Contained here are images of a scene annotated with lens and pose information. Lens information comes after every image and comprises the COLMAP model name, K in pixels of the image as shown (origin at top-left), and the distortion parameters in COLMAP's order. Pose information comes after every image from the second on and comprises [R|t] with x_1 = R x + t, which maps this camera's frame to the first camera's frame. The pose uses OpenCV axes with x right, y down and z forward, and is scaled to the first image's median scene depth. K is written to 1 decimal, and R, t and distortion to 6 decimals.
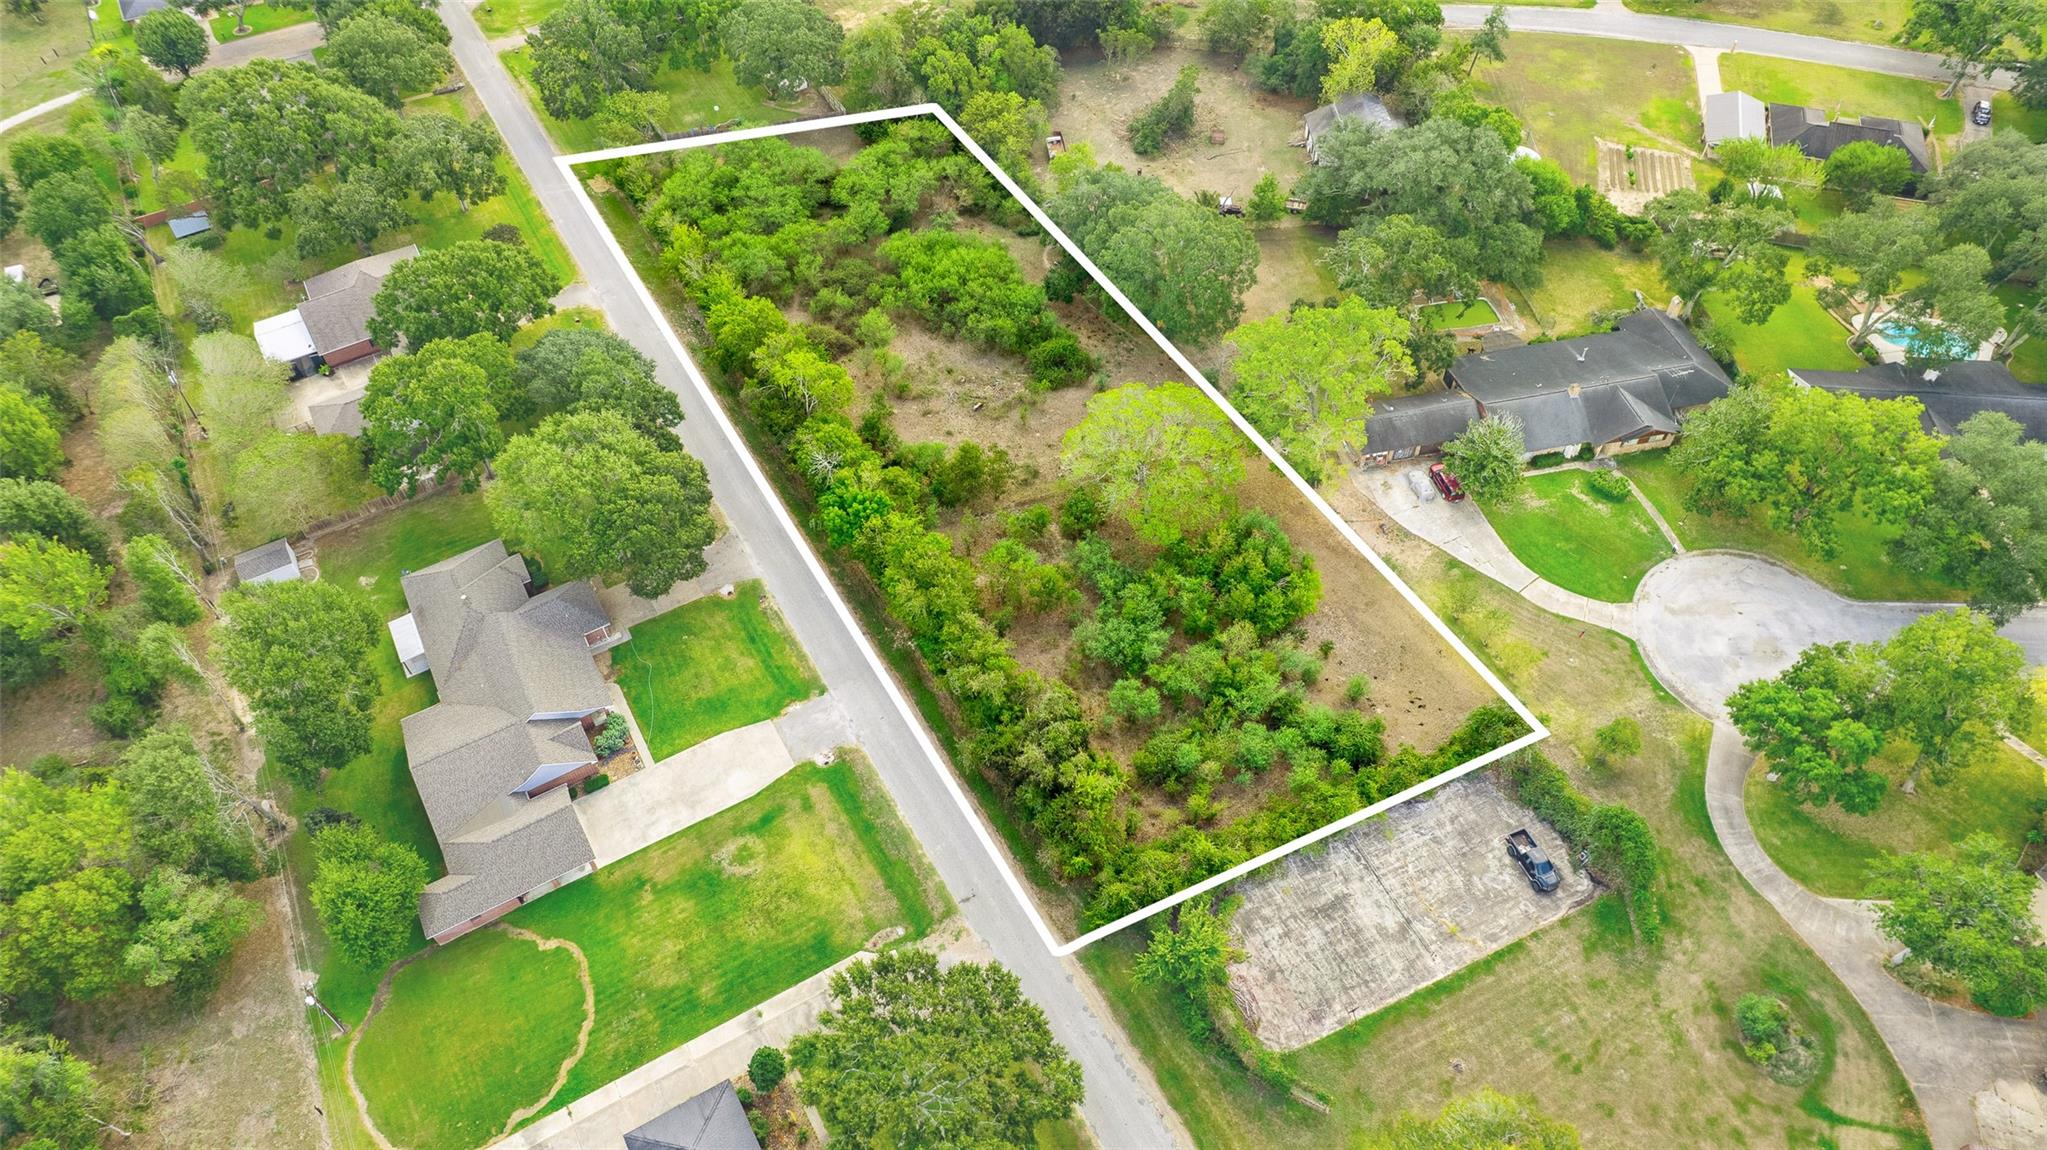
lens RADIAL K [[1310.1, 0, 1020.9], [0, 1310.1, 573.3], [0, 0, 1]] dist [-0.082299, 0.075801]
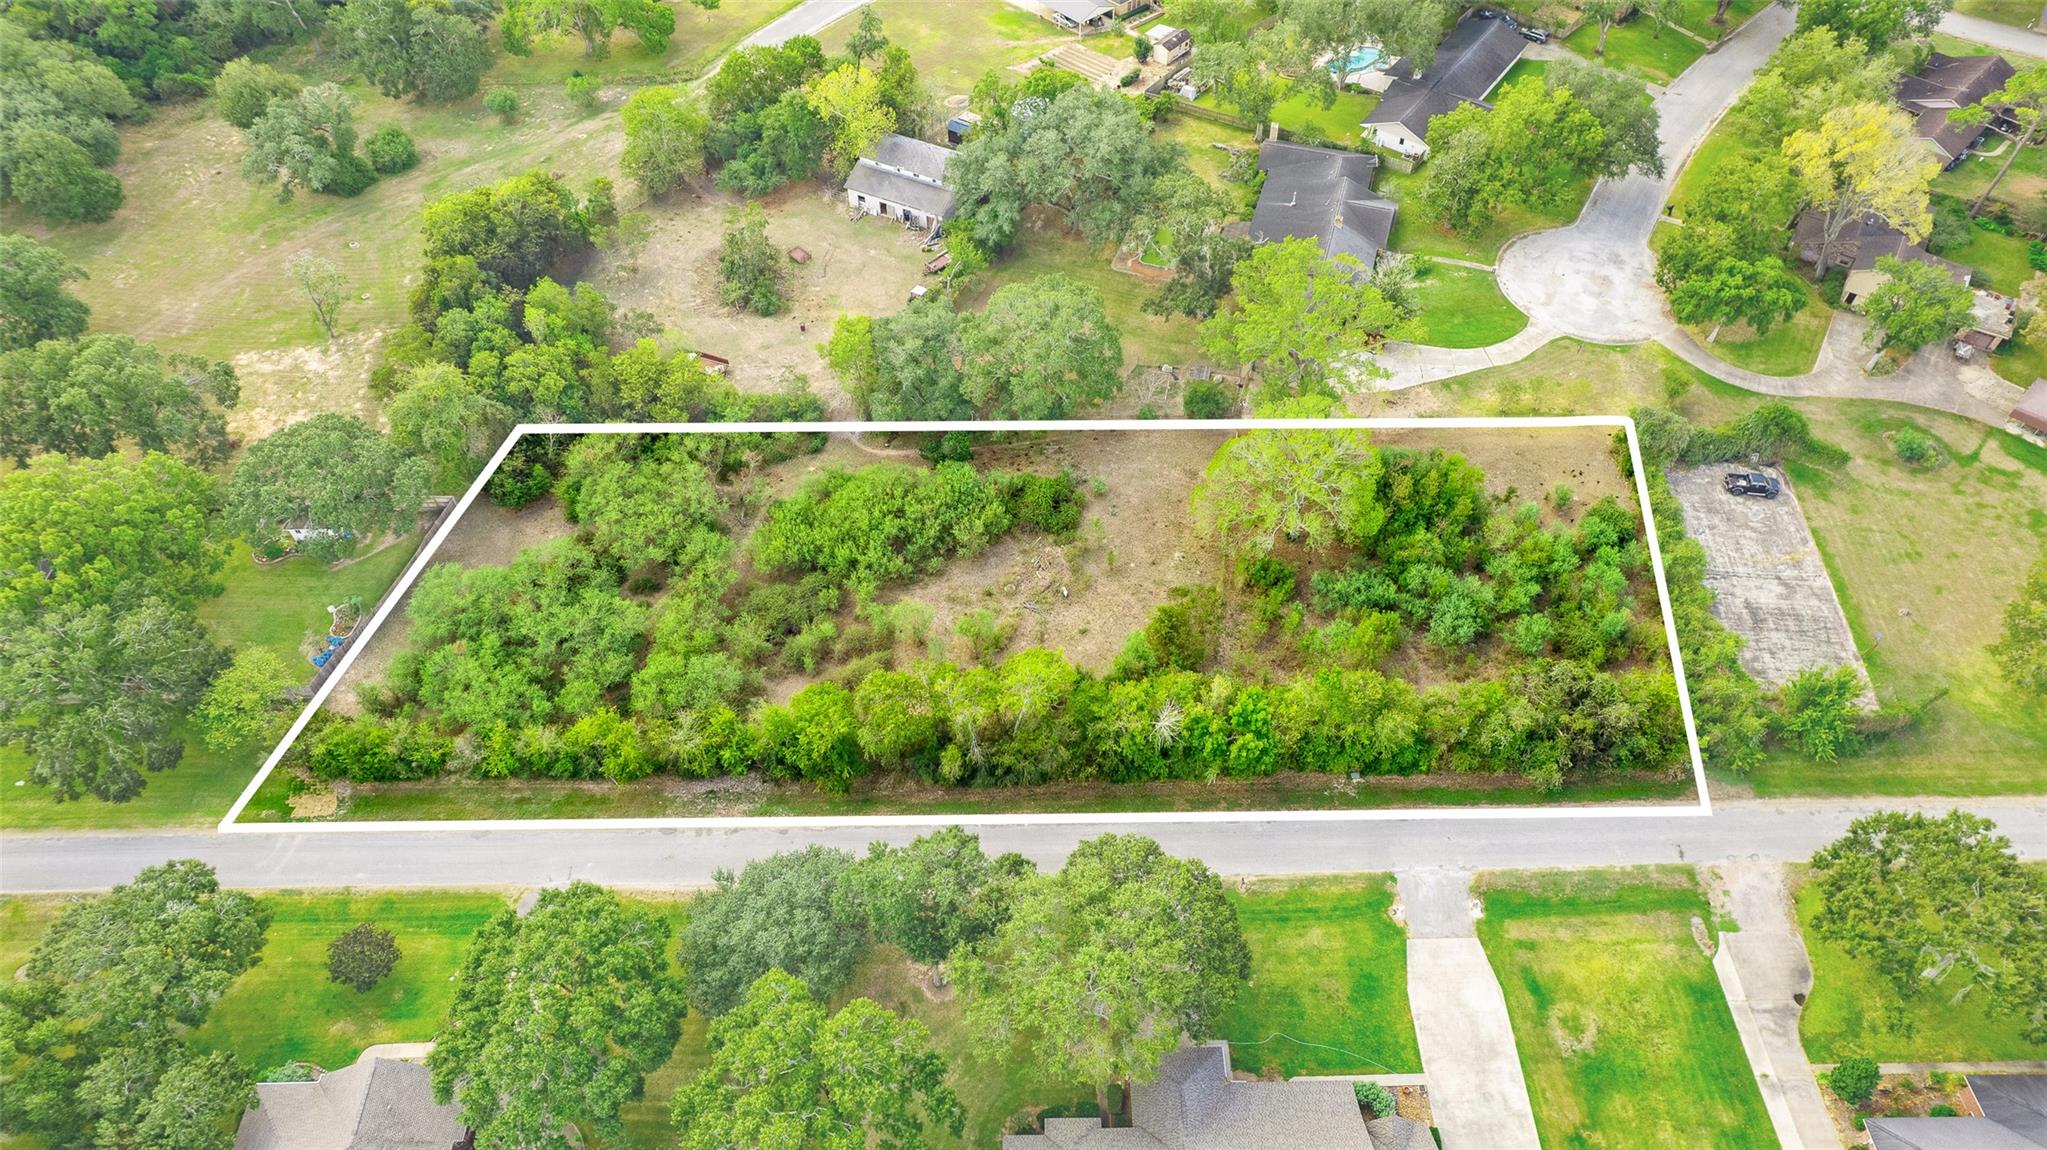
lens RADIAL K [[1310.1, 0, 1020.9], [0, 1310.1, 573.3], [0, 0, 1]] dist [-0.082299, 0.075801]
pose [[0.488466, -0.660059, 0.570722, -0.645364], [0.664860, 0.705133, 0.246473, -0.445001], [-0.565122, 0.259057, 0.783280, 0.388449]]
